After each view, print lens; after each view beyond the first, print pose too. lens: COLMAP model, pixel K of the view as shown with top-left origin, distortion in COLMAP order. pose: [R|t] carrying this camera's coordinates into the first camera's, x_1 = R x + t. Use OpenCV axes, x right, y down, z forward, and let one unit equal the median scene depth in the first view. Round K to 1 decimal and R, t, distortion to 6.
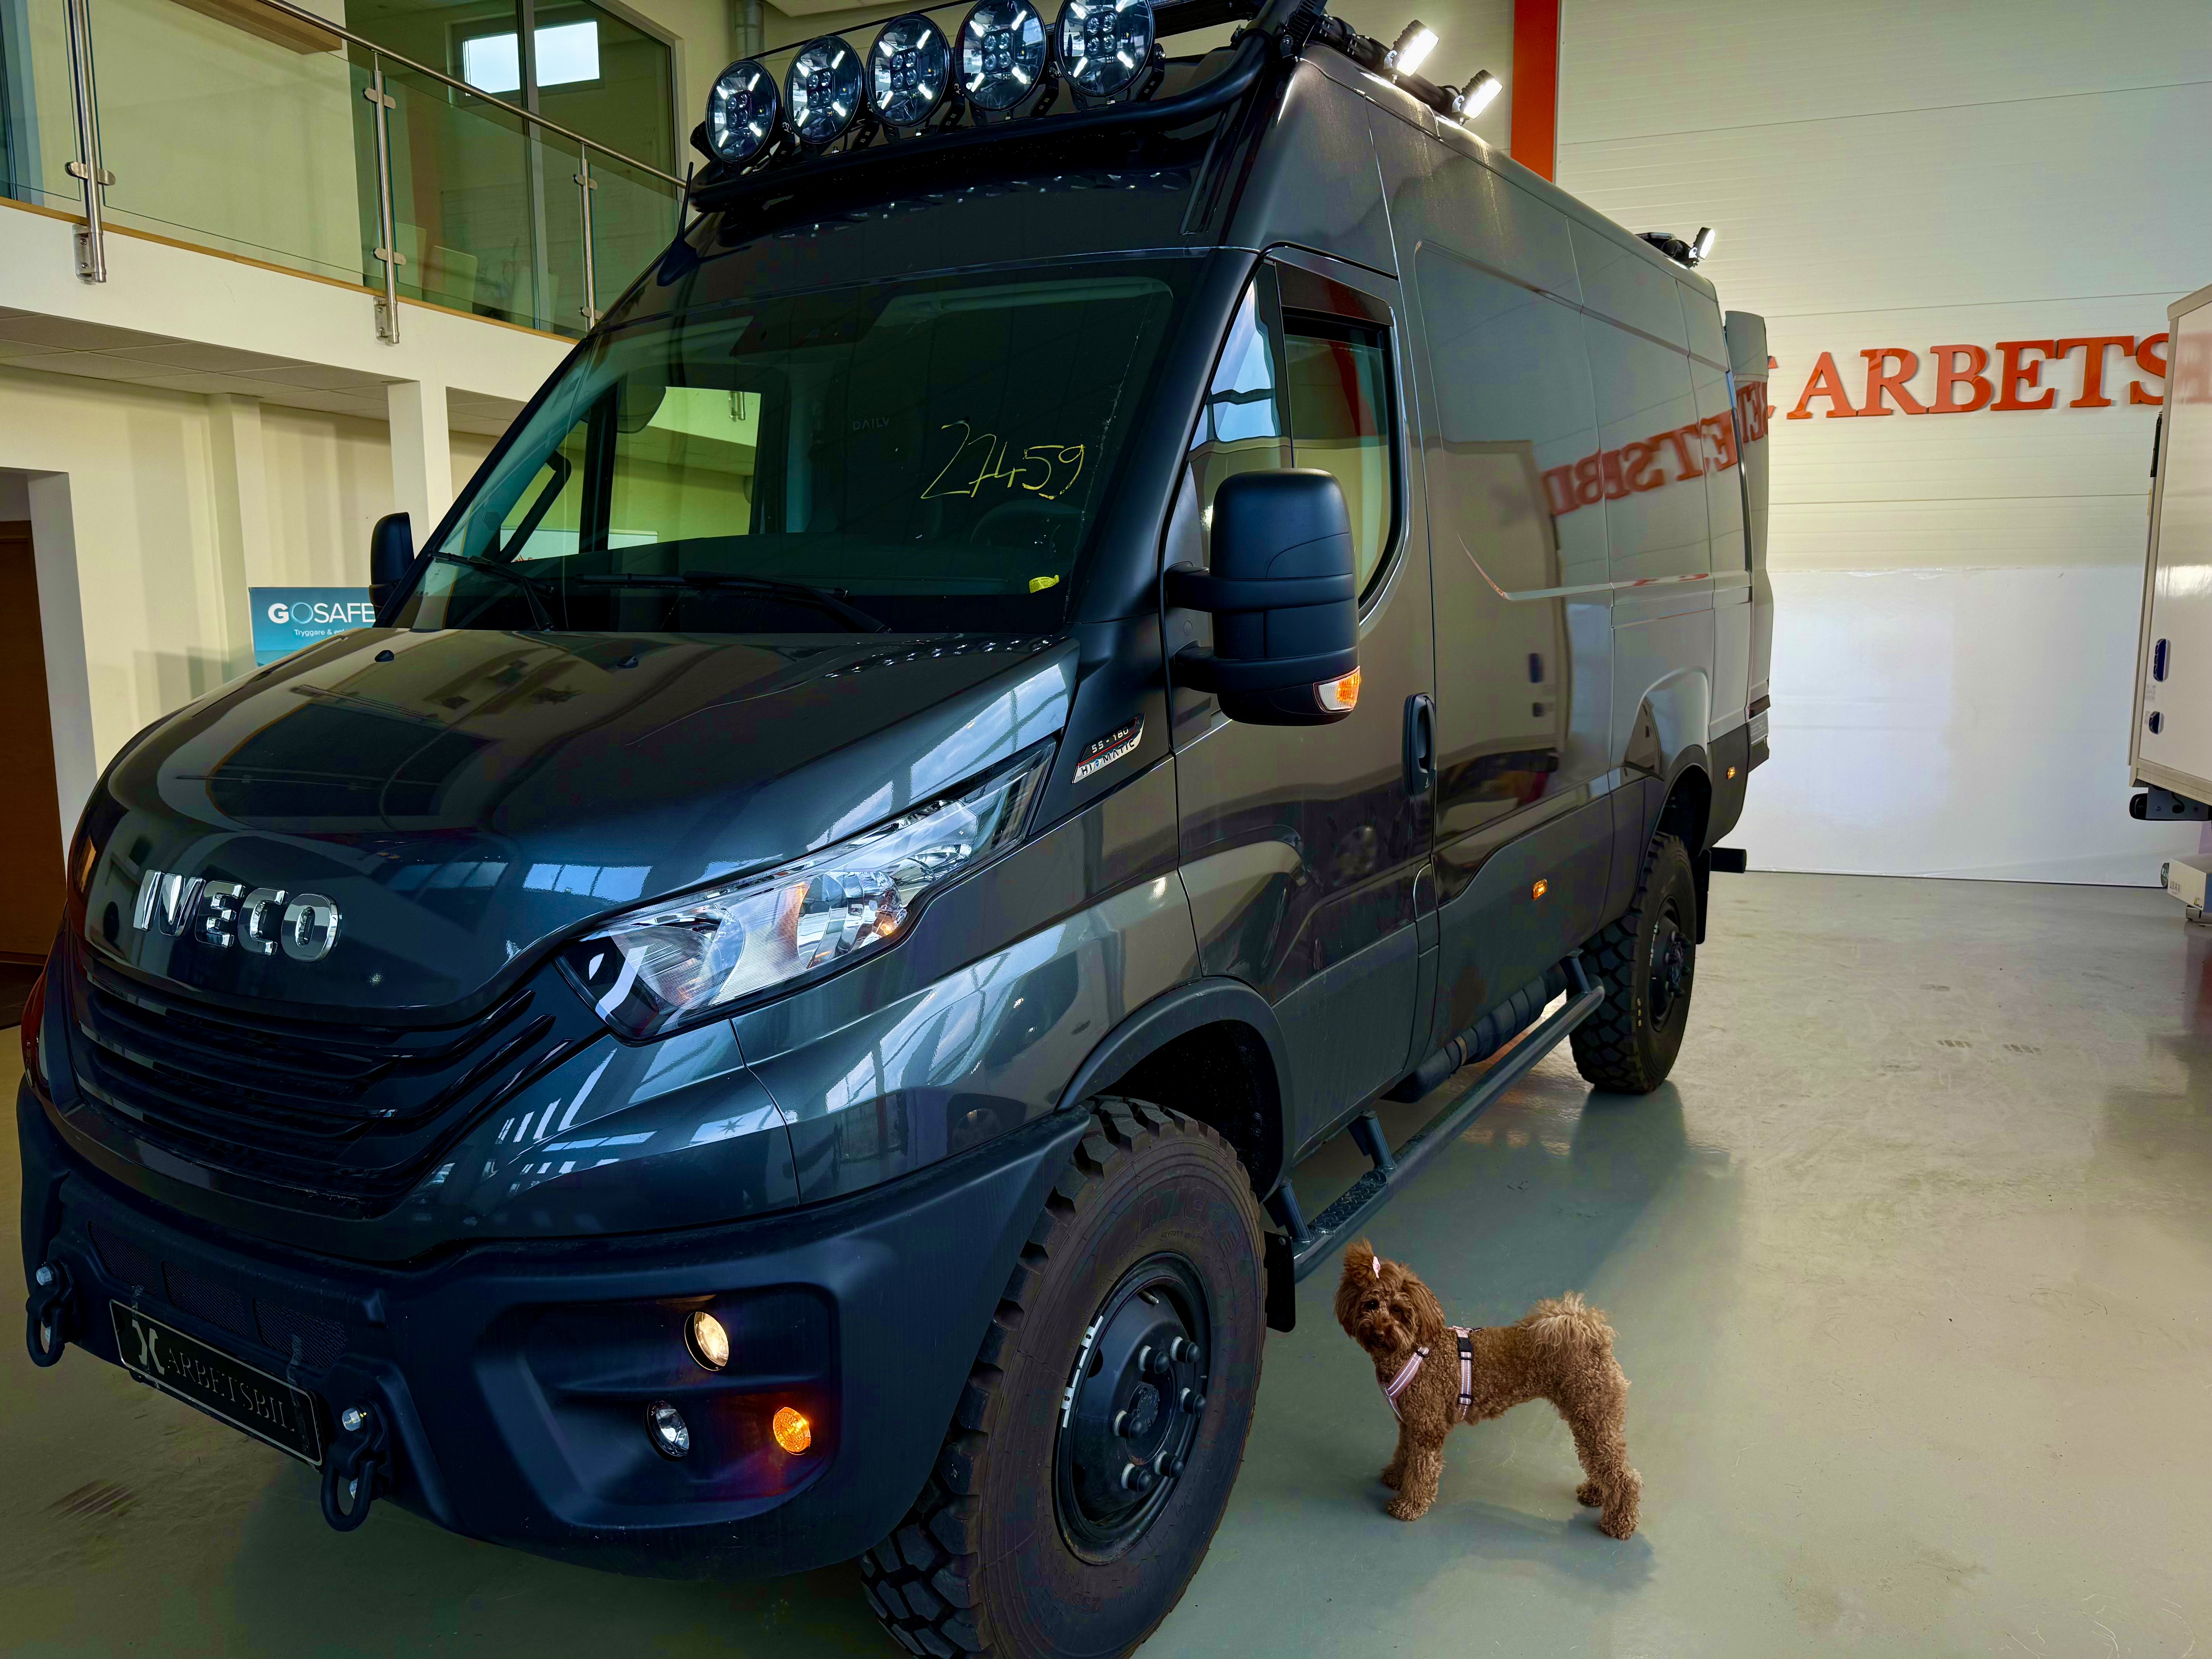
lens RADIAL K [[1569.8, 0, 1094.5], [0, 1569.8, 825.3], [0, 0, 1]] dist [0.034128, -0.049791]
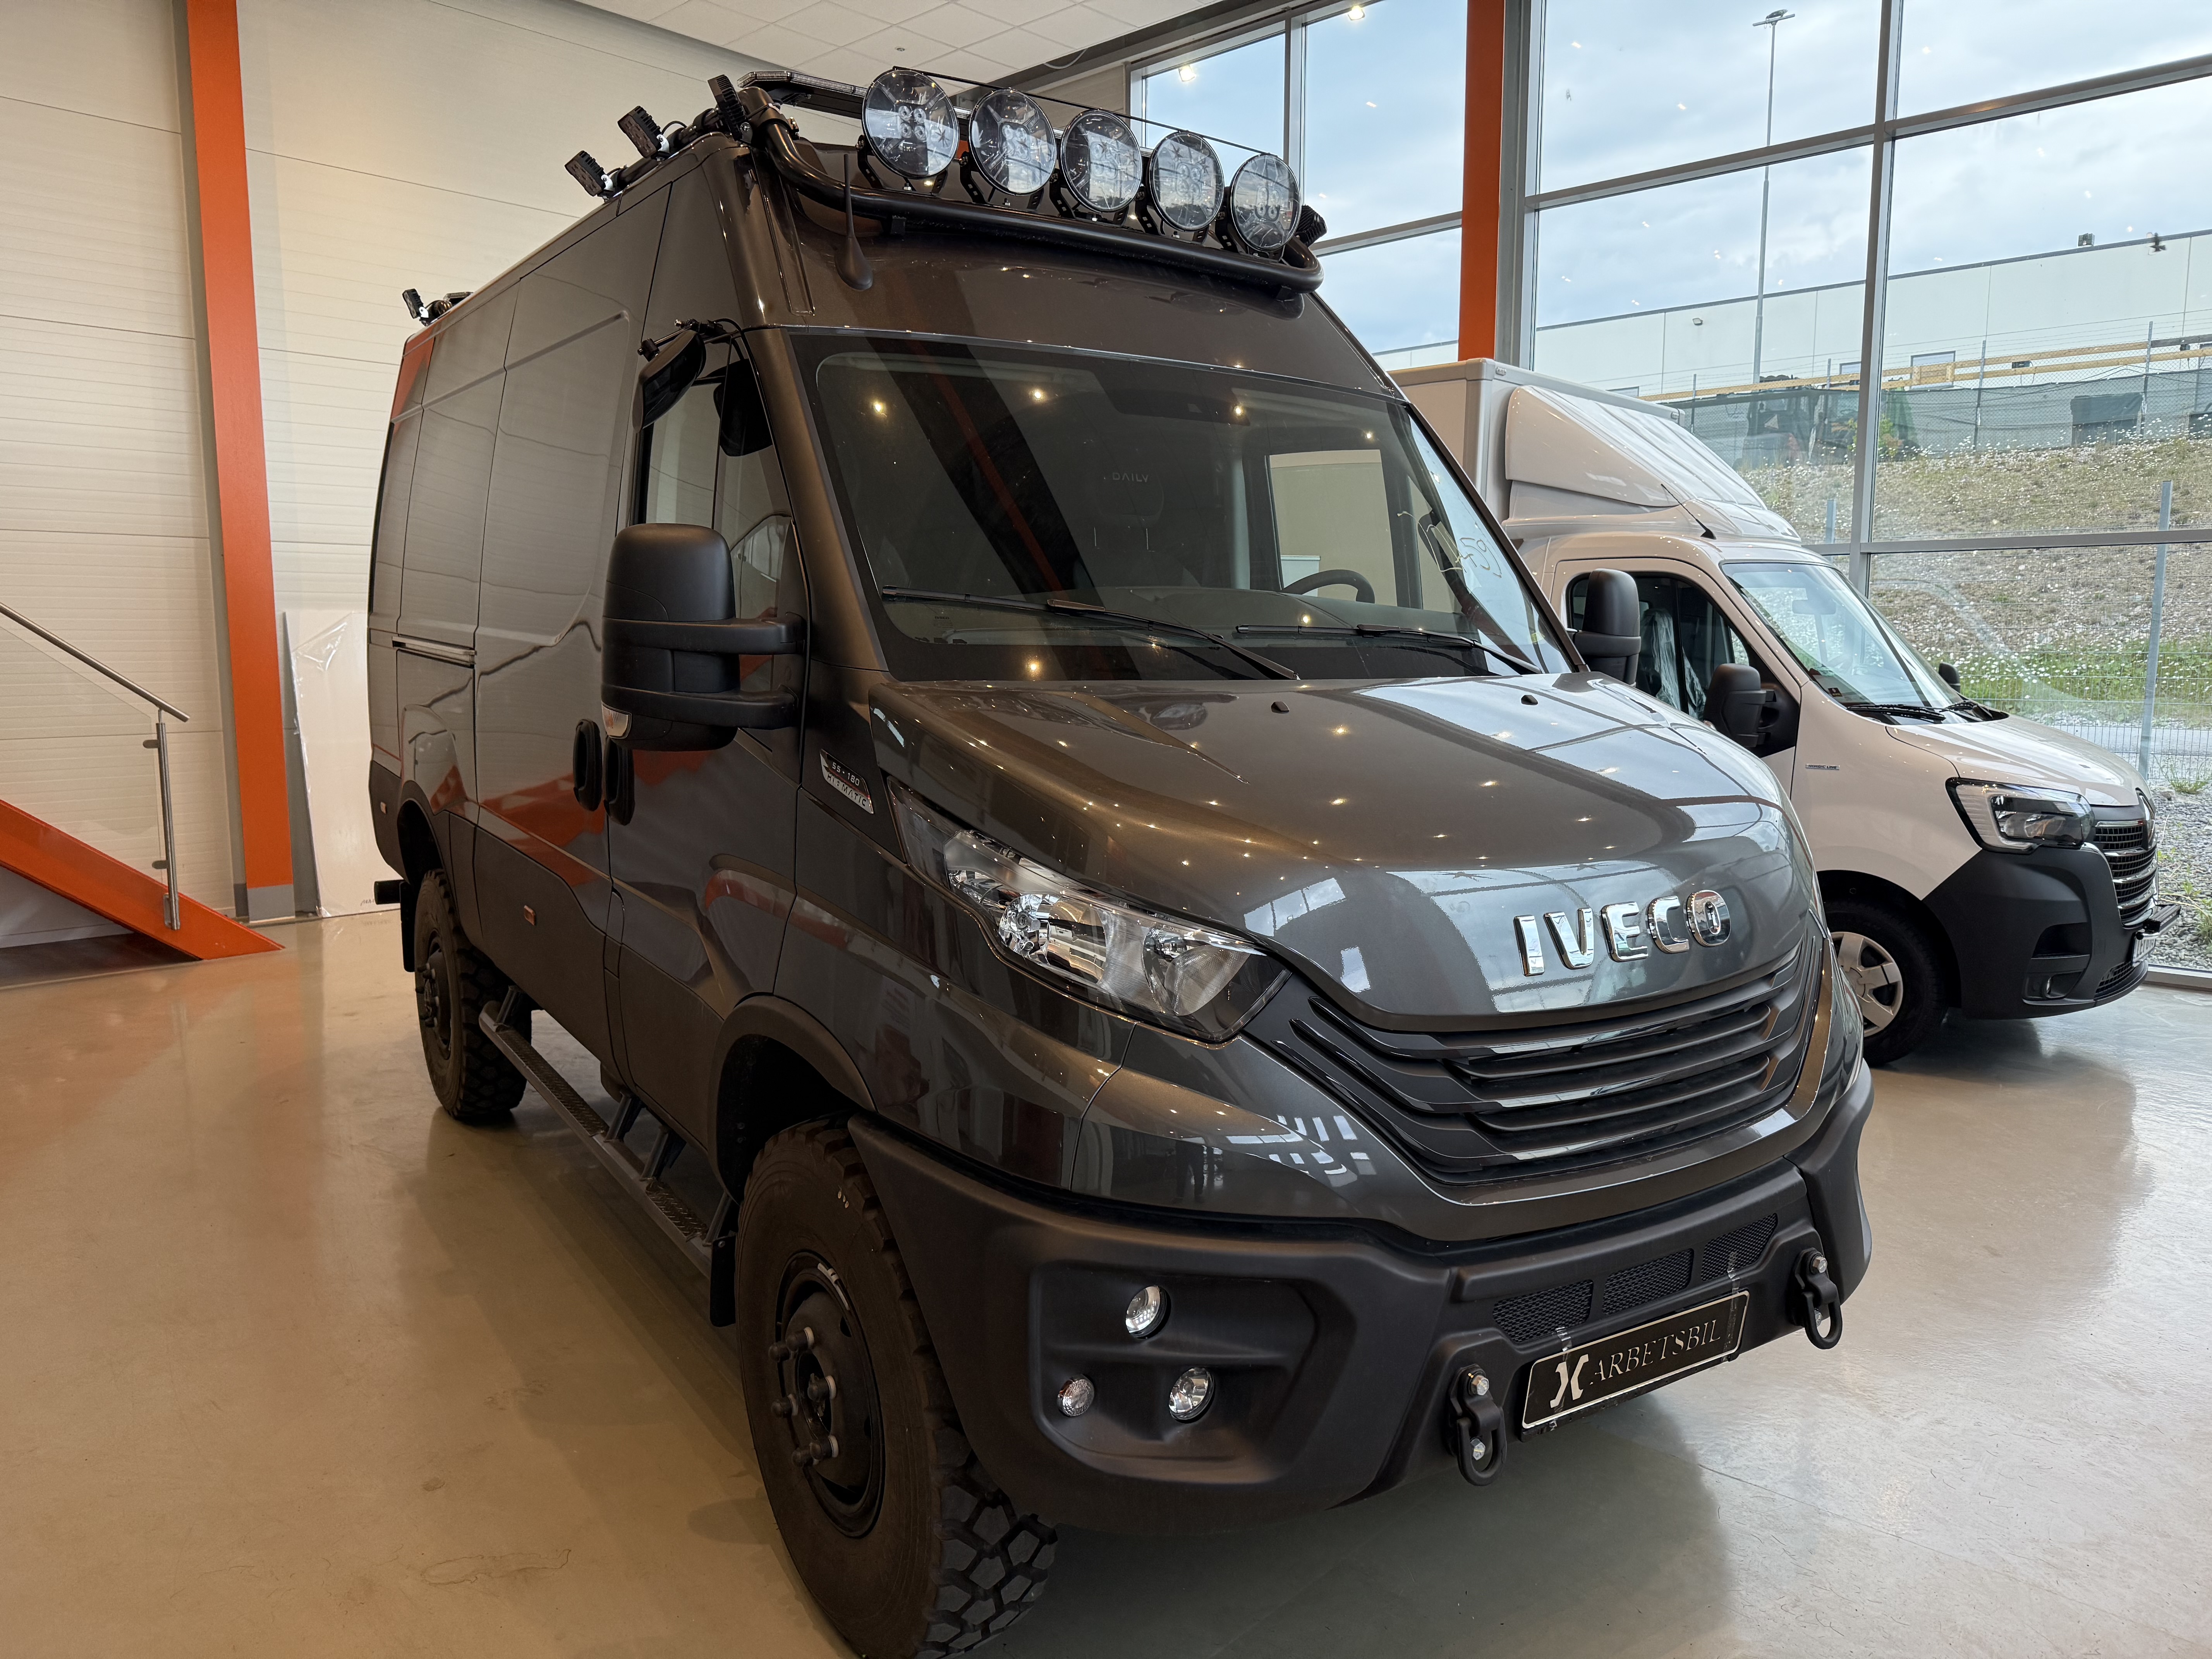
lens RADIAL K [[1558.7, 0, 1111.8], [0, 1558.7, 831.8], [0, 0, 1]] dist [0.051934, -0.073434]
pose [[0.408957, -0.105422, 0.906444, -1.417473], [0.122258, 0.990679, 0.060061, -0.103821], [-0.904327, 0.086258, 0.418034, 0.719678]]
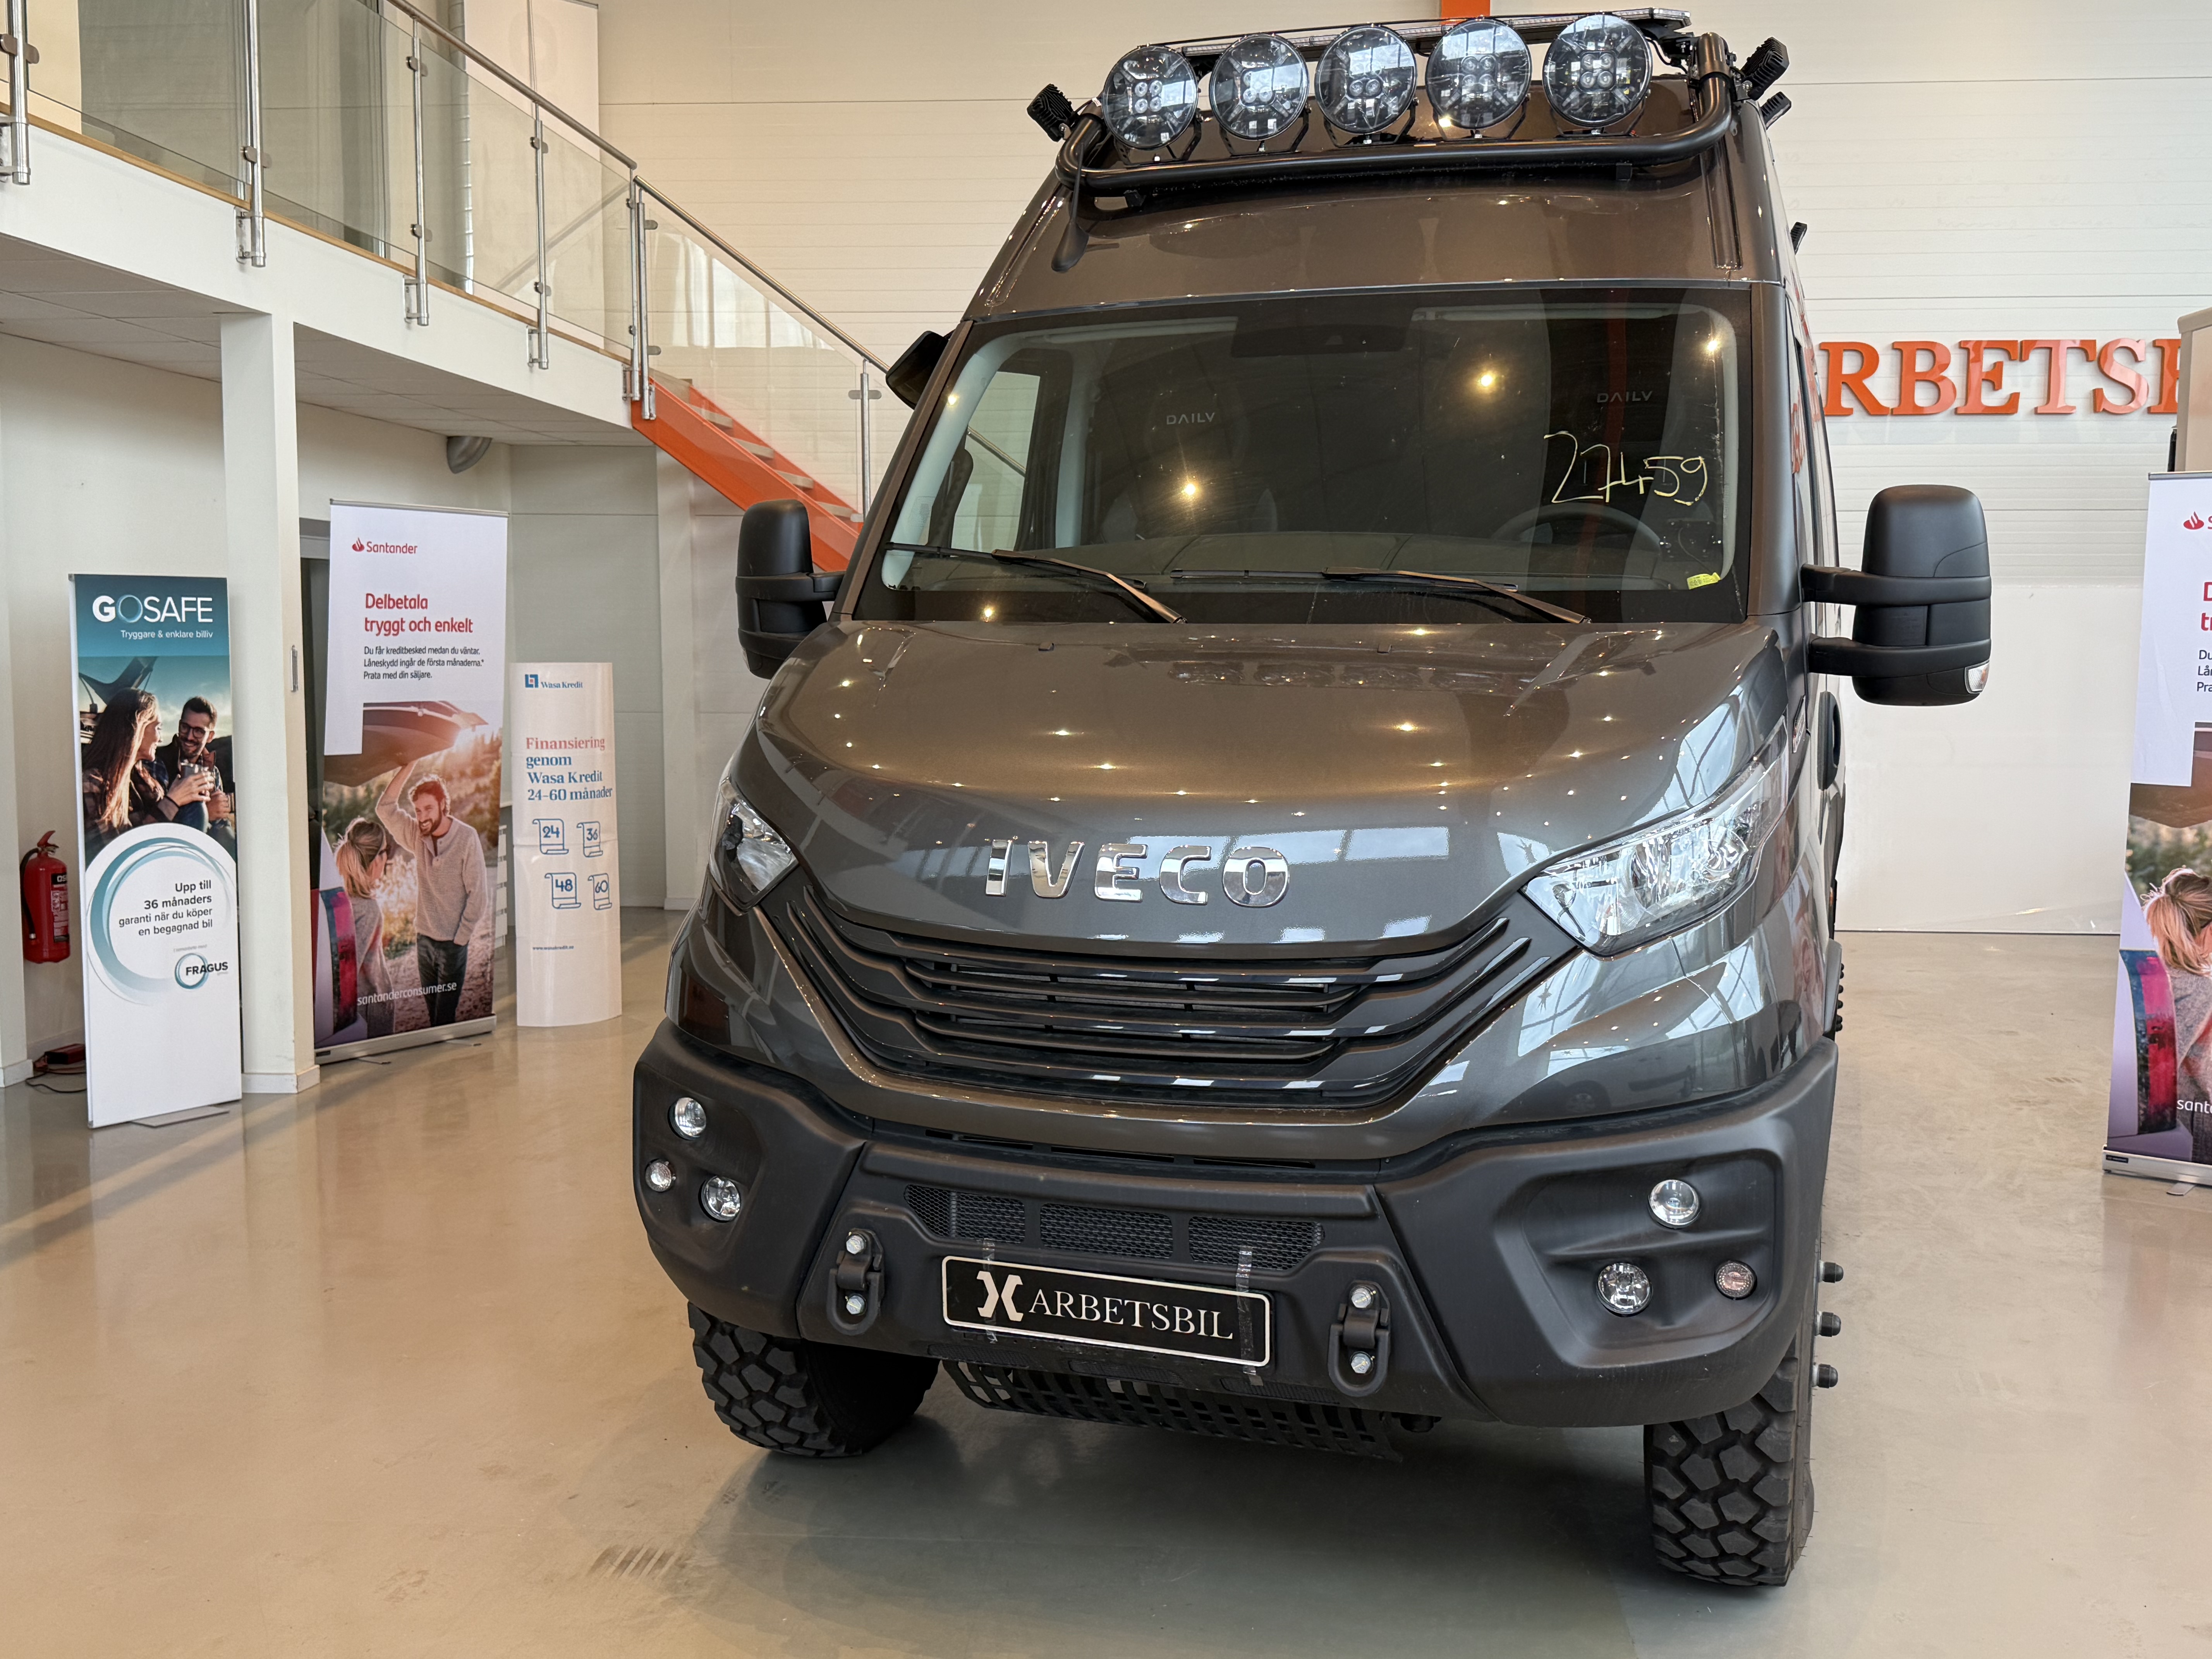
lens RADIAL K [[2177.1, 0, 1106.0], [0, 2177.1, 829.5], [0, 0, 1]] dist [0.179797, -0.439791]
pose [[0.970330, -0.010351, 0.241562, -0.777175], [0.021834, 0.998753, -0.044907, 0.079346], [-0.240796, 0.048849, 0.969346, -0.385460]]
